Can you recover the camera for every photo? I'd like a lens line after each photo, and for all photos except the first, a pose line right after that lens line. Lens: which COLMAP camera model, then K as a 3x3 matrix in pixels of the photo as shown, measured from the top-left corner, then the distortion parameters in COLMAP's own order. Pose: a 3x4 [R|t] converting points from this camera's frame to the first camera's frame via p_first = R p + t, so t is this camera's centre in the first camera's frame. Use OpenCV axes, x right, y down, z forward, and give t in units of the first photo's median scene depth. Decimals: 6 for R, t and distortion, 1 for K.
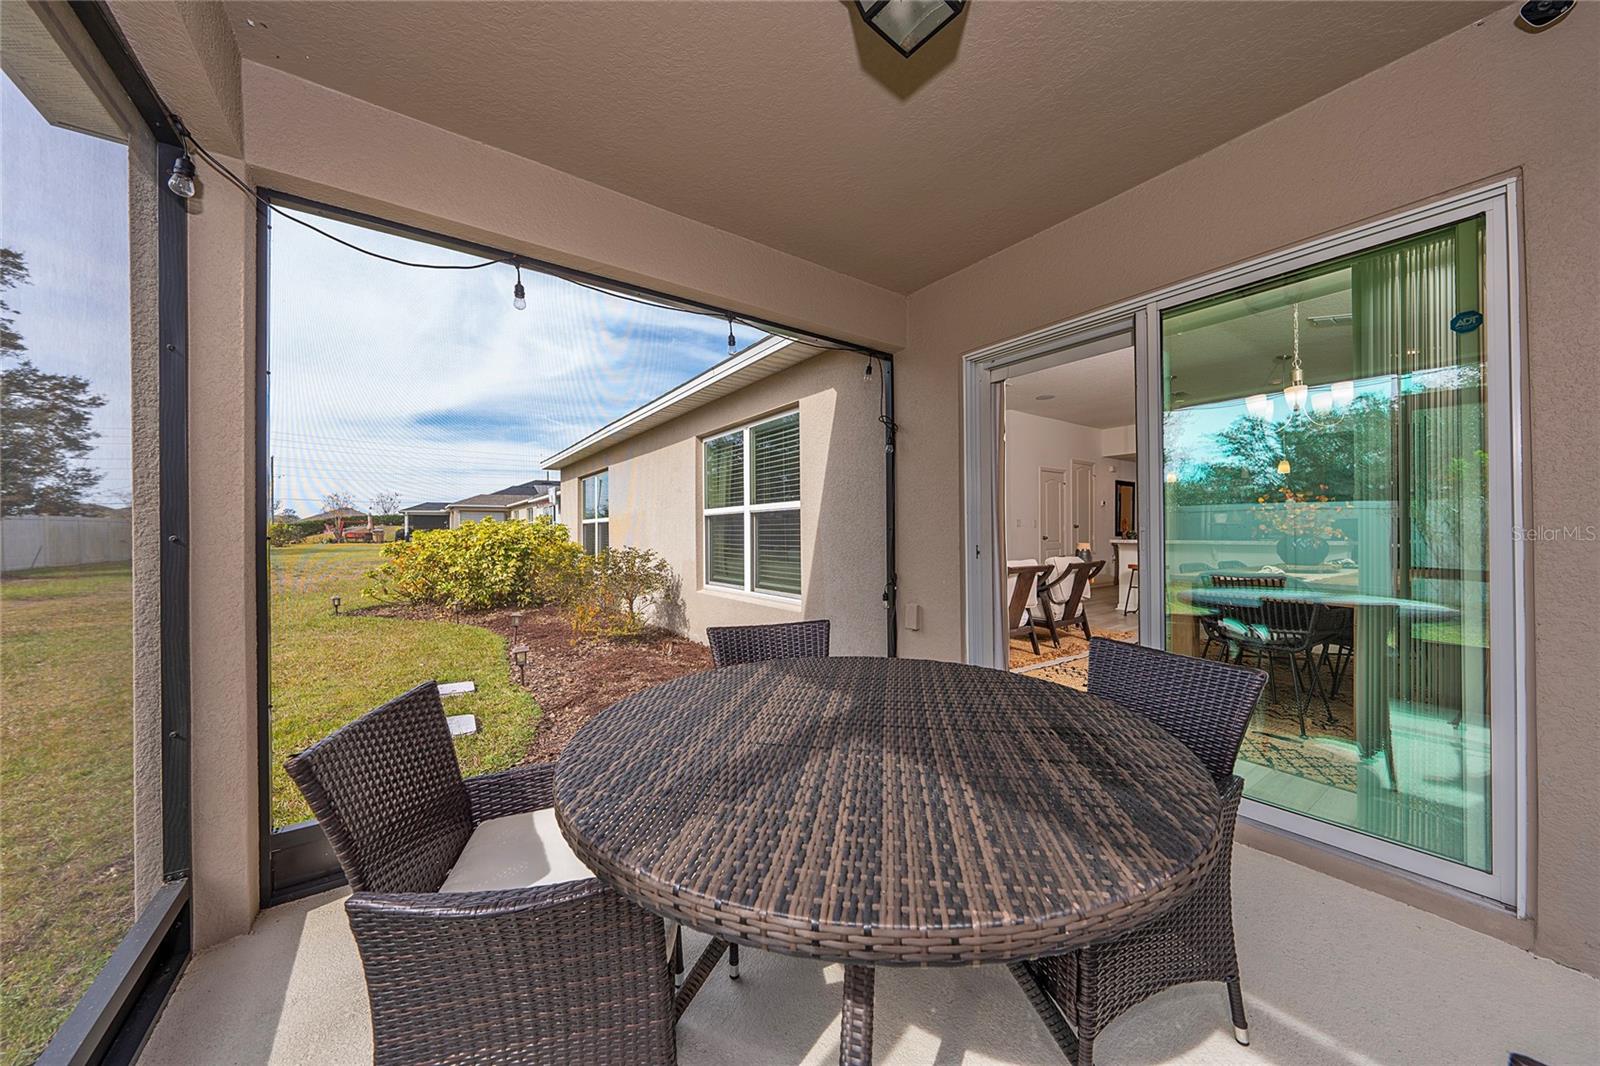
lens RADIAL K [[548.3, 0, 788.0], [0, 548.3, 534.7], [0, 0, 1]] dist [-0.000984, 0.000047]
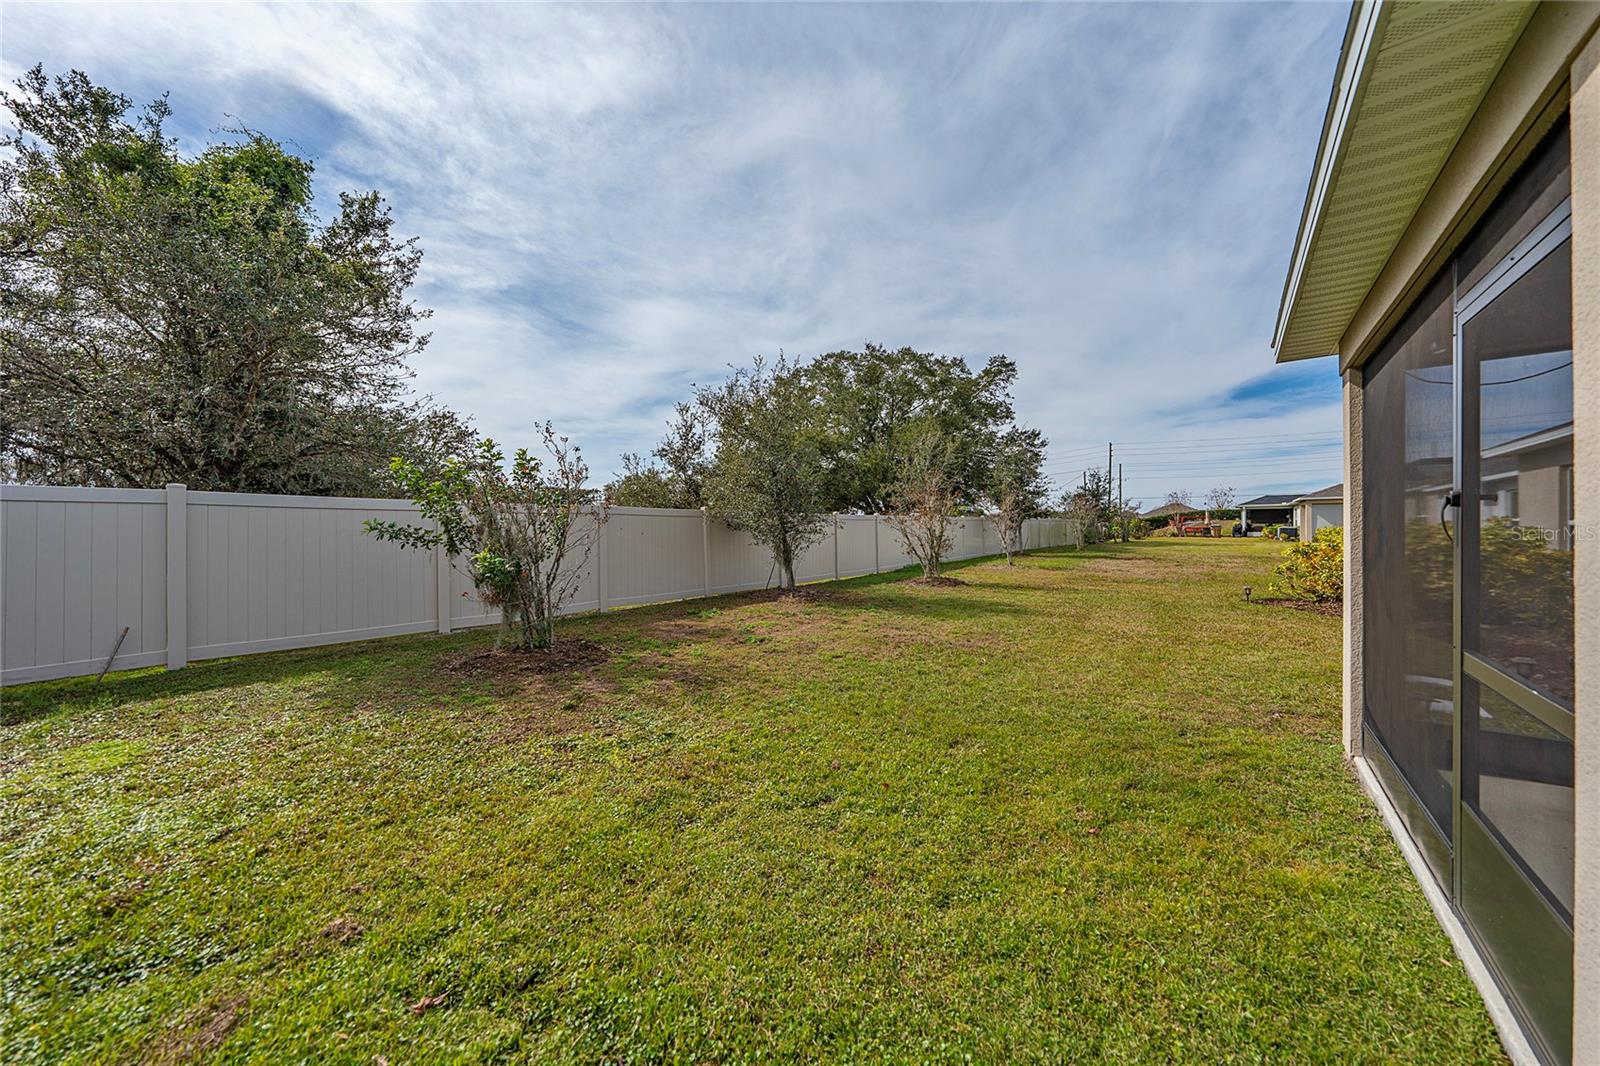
lens RADIAL K [[548.3, 0, 797.0], [0, 548.3, 529.3], [0, 0, 1]] dist [-0.000984, 0.000047]
pose [[0.299076, 0.009367, -0.954183, 0.038190], [-0.005200, 0.999953, 0.008186, -0.018992], [0.954215, 0.002513, 0.299111, -0.316524]]
